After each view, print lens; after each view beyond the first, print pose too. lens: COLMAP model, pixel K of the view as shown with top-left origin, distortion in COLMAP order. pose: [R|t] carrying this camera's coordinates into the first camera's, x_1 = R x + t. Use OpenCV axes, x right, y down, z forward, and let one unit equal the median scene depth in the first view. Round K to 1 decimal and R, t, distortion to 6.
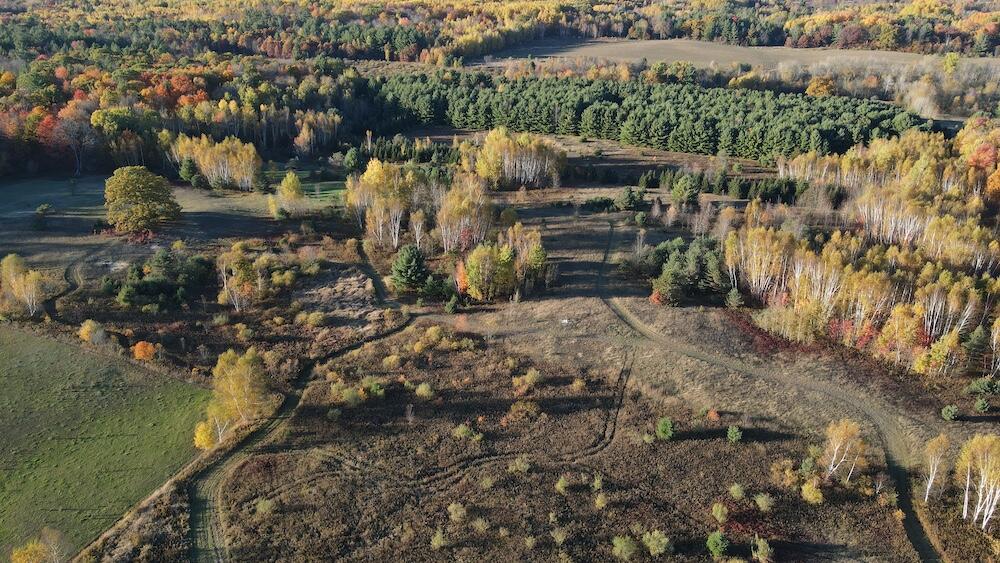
lens RADIAL K [[757.2, 0, 500.0], [0, 757.2, 281.5], [0, 0, 1]] dist [0.014870, 0.028298]
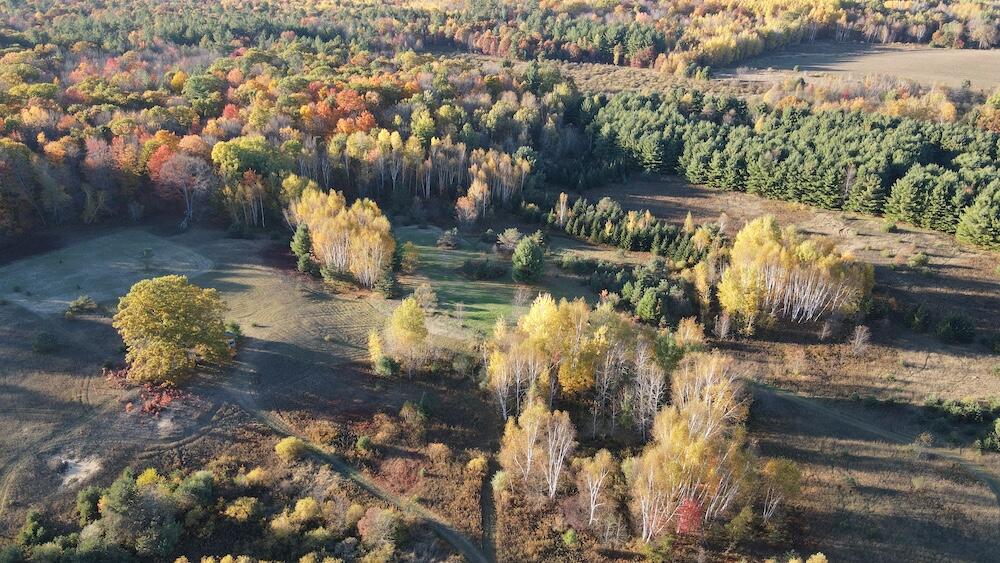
lens RADIAL K [[757.2, 0, 500.0], [0, 757.2, 281.5], [0, 0, 1]] dist [0.014870, 0.028298]
pose [[0.955436, 0.127072, -0.266448, -0.022469], [-0.122026, 0.991892, 0.035482, -0.093448], [0.268796, -0.001387, 0.963196, 0.214837]]
